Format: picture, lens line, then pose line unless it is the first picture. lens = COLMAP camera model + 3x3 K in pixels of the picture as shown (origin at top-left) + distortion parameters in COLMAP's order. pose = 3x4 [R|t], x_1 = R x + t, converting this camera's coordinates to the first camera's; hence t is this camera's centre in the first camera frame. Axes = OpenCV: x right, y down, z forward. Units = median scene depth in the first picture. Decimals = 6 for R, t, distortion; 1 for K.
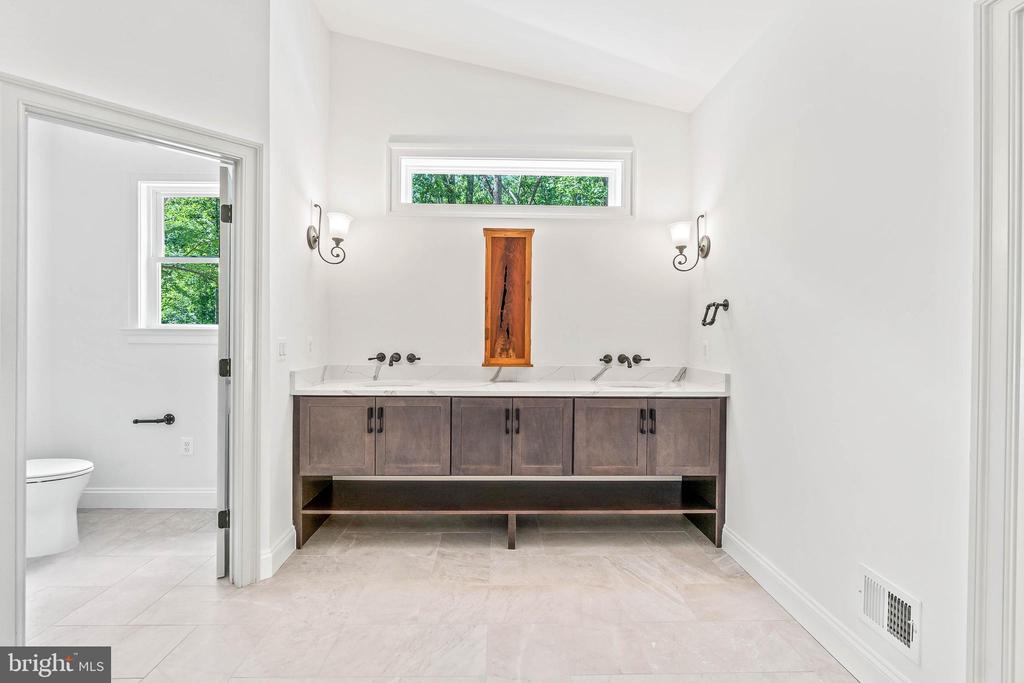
lens RADIAL K [[467.8, 0, 508.2], [0, 467.8, 338.4], [0, 0, 1]] dist [-0.001686, -0.000025]
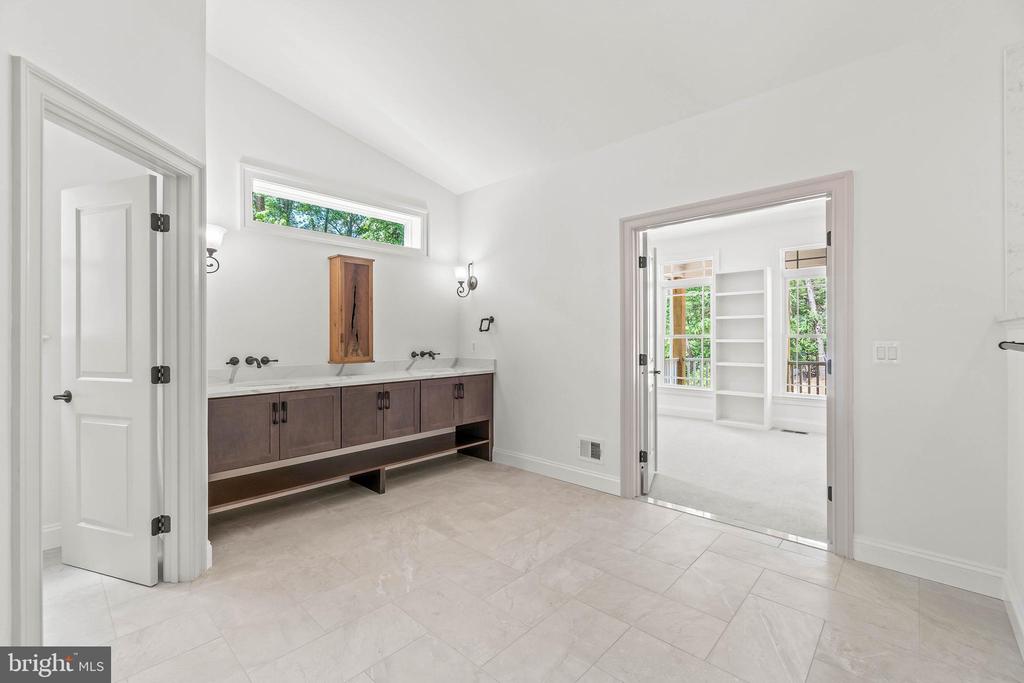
lens RADIAL K [[442.2, 0, 509.8], [0, 442.2, 336.4], [0, 0, 1]] dist [-0.001828, 0.000018]
pose [[0.697436, -0.009211, 0.716588, -0.630449], [0.012613, 0.999920, 0.000578, -0.009617], [-0.716536, 0.008635, 0.697497, -0.175538]]
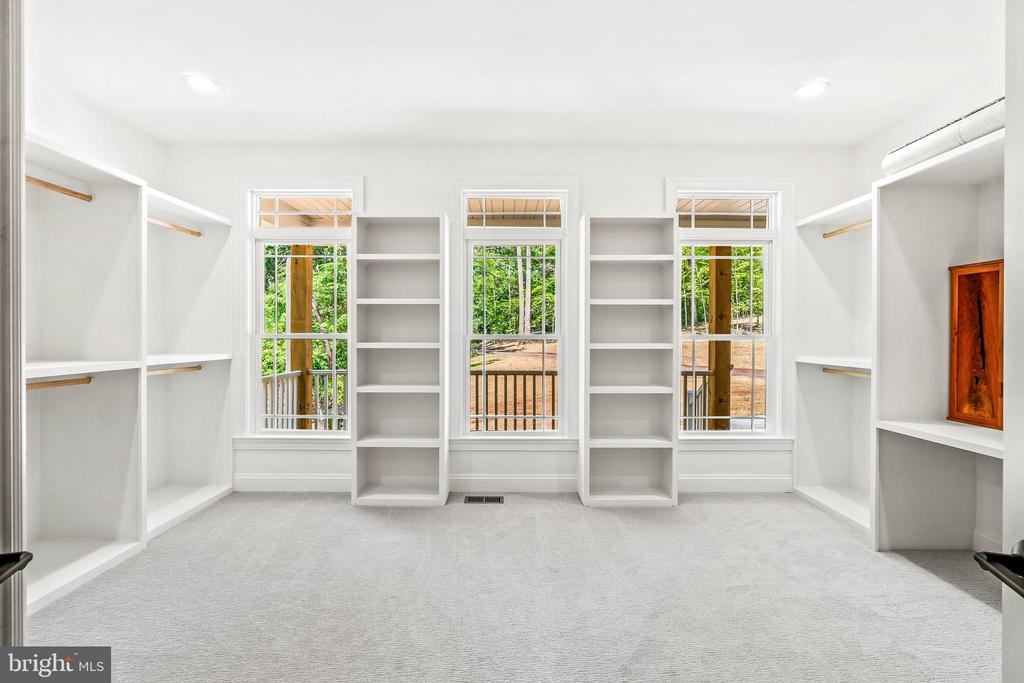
lens RADIAL K [[471.7, 0, 511.3], [0, 471.7, 338.6], [0, 0, 1]] dist [-0.002679, -0.000026]
pose [[0.013553, -0.012186, 0.999834, 0.420279], [0.003959, 0.999919, 0.012134, -0.005609], [-0.999900, 0.003794, 0.013600, 0.200801]]
